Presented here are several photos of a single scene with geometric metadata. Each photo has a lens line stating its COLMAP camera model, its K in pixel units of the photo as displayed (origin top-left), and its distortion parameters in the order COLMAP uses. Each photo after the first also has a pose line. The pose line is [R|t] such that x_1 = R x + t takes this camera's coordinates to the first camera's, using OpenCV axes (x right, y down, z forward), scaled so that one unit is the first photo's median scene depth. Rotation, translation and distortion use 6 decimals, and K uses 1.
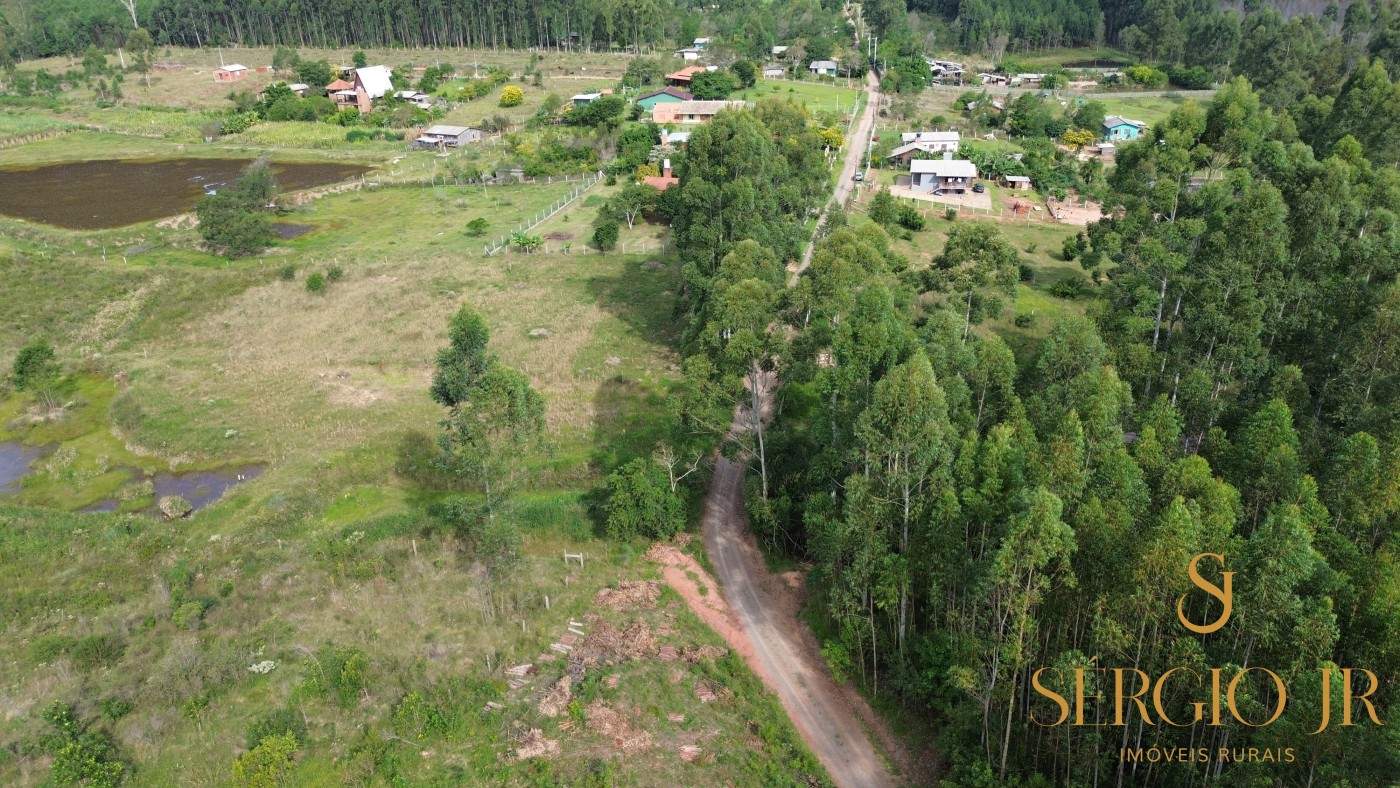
lens RADIAL K [[984.1, 0, 705.1], [0, 984.1, 395.4], [0, 0, 1]] dist [0.075096, -0.074777]
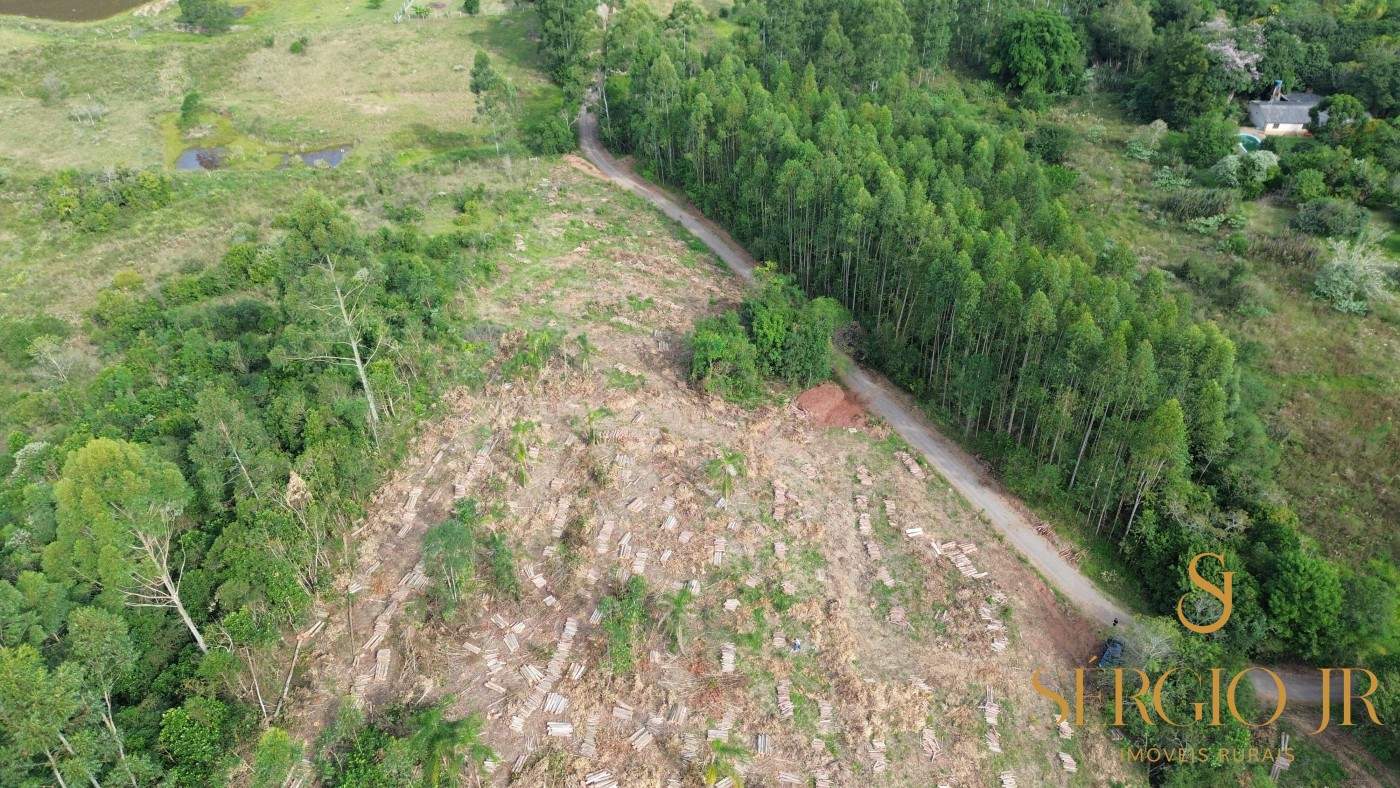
lens RADIAL K [[984.1, 0, 697.7], [0, 984.1, 398.0], [0, 0, 1]] dist [0.075096, -0.074777]
pose [[0.969487, -0.145200, 0.197516, -0.108047], [0.092194, 0.962522, 0.255053, 0.051736], [-0.227147, -0.229061, 0.946539, -0.523182]]
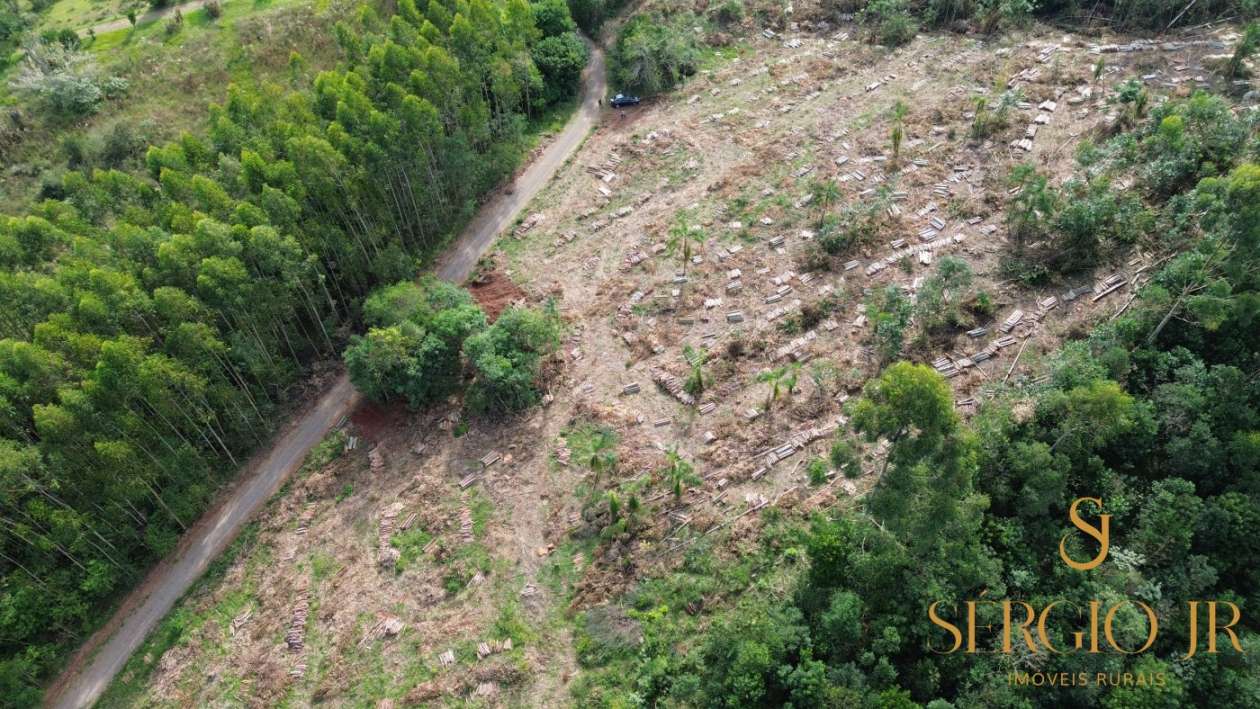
lens RADIAL K [[885.7, 0, 634.0], [0, 885.7, 348.6], [0, 0, 1]] dist [0.075096, -0.074777]
pose [[-0.769379, -0.478542, 0.423146, -0.212266], [0.290821, 0.327384, 0.899023, -0.202168], [-0.568752, 0.814750, -0.112712, -0.002496]]
